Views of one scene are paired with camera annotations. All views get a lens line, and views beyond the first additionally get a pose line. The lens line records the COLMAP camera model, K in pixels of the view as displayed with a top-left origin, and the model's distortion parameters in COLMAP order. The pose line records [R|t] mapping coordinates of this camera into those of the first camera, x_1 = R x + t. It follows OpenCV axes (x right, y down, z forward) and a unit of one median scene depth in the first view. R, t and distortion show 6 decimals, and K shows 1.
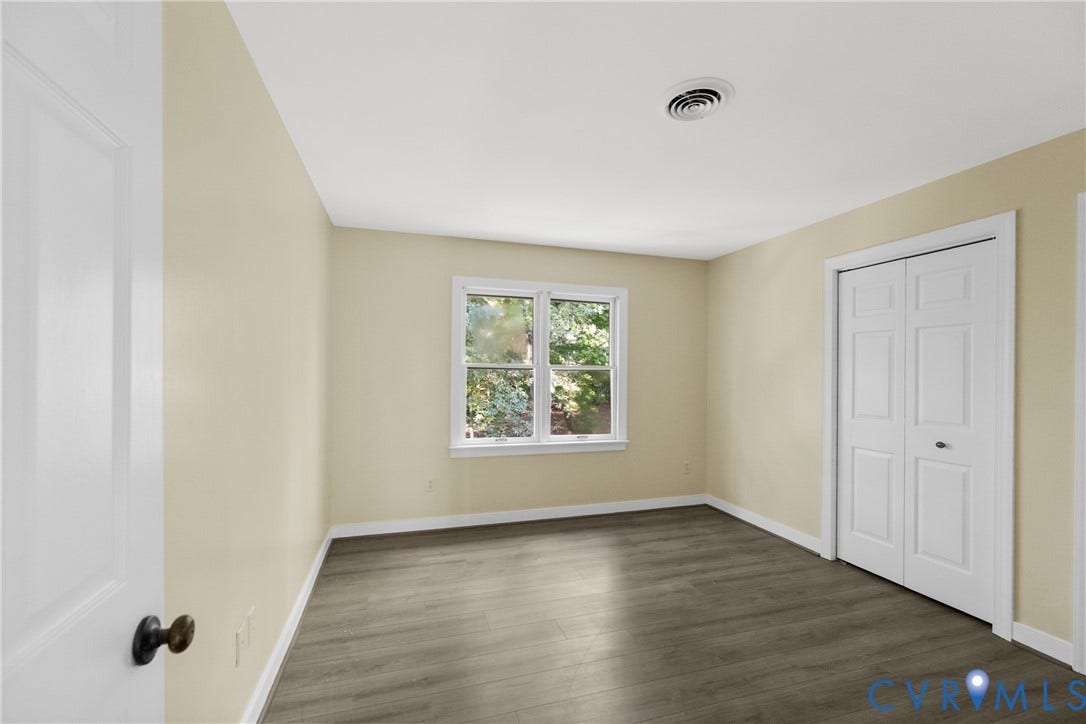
lens RADIAL K [[455.6, 0, 541.1], [0, 455.6, 363.3], [0, 0, 1]] dist [0.001413, 0.000251]
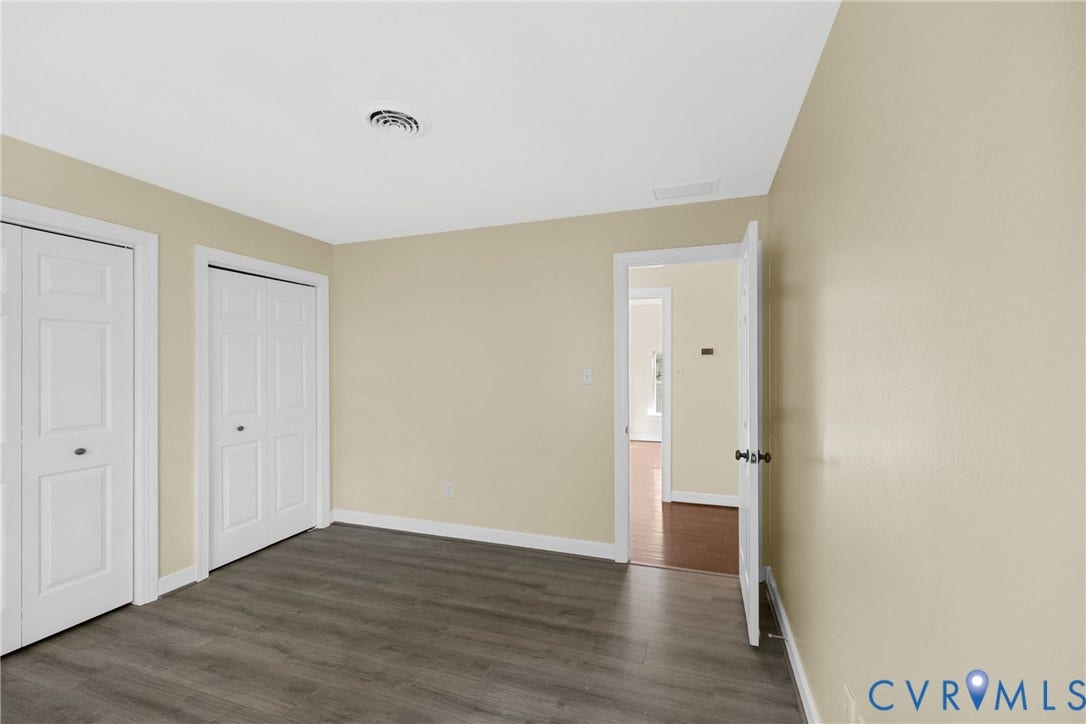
lens RADIAL K [[455.6, 0, 545.1], [0, 455.6, 366.9], [0, 0, 1]] dist [0.001413, 0.000251]
pose [[-0.795112, -0.009987, 0.606380, -0.456650], [-0.010852, 0.999939, 0.002241, -0.002807], [-0.606365, -0.004799, -0.795172, 1.280070]]
